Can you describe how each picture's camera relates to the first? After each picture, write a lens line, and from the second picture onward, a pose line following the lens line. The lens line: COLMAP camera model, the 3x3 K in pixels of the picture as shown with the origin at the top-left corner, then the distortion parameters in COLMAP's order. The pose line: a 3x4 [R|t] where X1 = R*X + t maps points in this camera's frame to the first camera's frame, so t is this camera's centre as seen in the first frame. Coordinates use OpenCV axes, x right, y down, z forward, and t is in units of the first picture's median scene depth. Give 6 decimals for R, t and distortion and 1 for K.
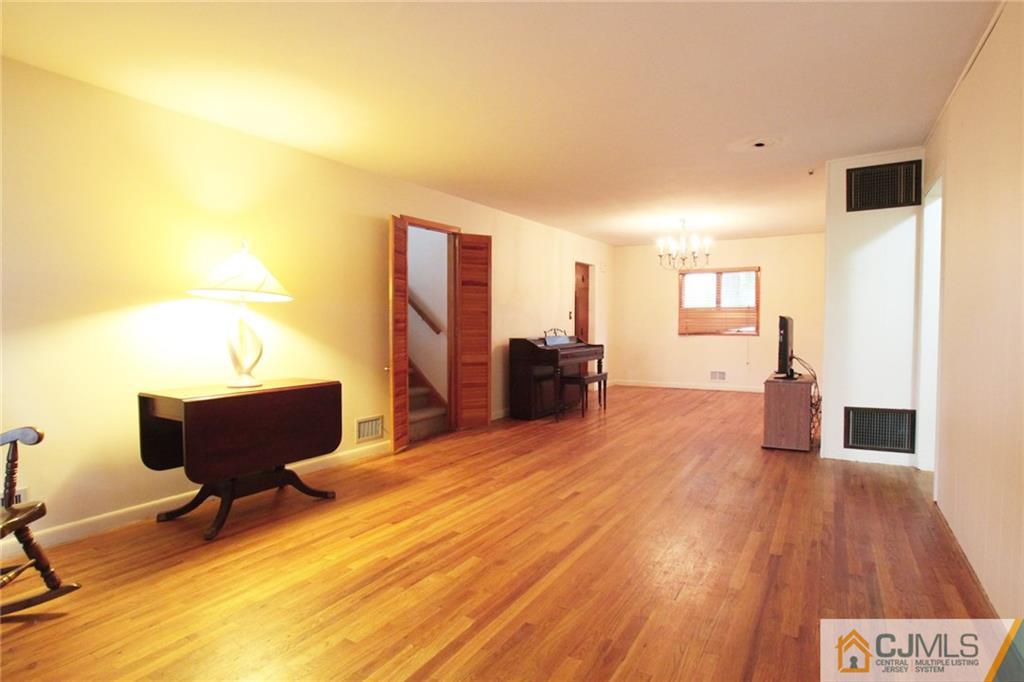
lens RADIAL K [[524.9, 0, 521.8], [0, 524.9, 344.1], [0, 0, 1]] dist [-0.077143, 0.042037]
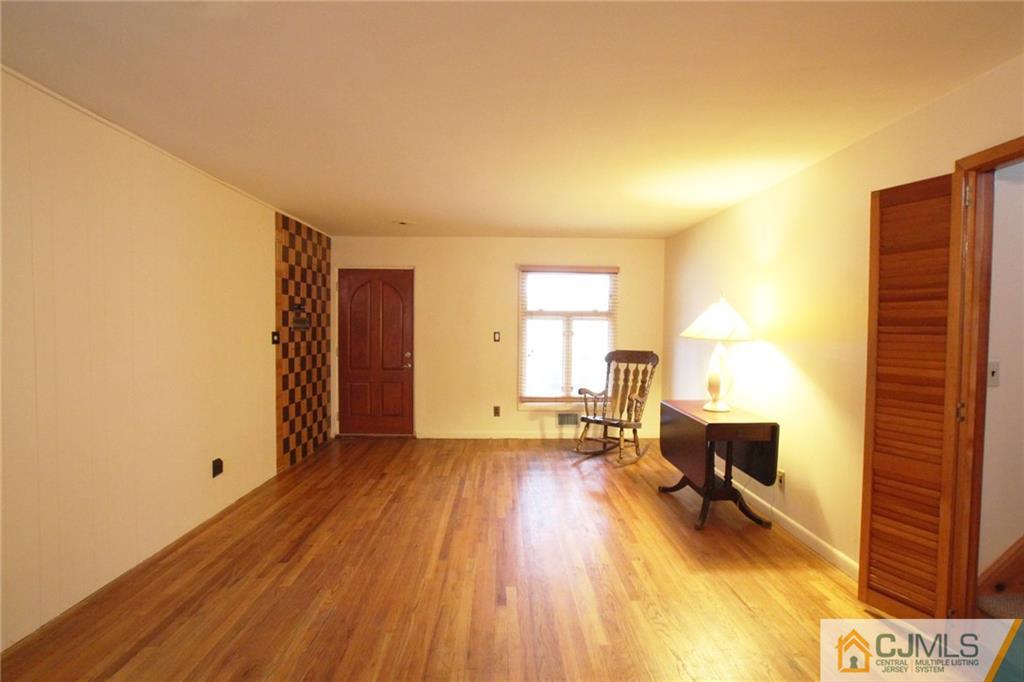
lens RADIAL K [[524.9, 0, 521.8], [0, 524.9, 344.1], [0, 0, 1]] dist [-0.077143, 0.042037]
pose [[-0.840328, 0.016065, -0.541840, 0.671864], [-0.027950, 0.996947, 0.072906, -0.194973], [0.541357, 0.076409, -0.837314, 2.271381]]
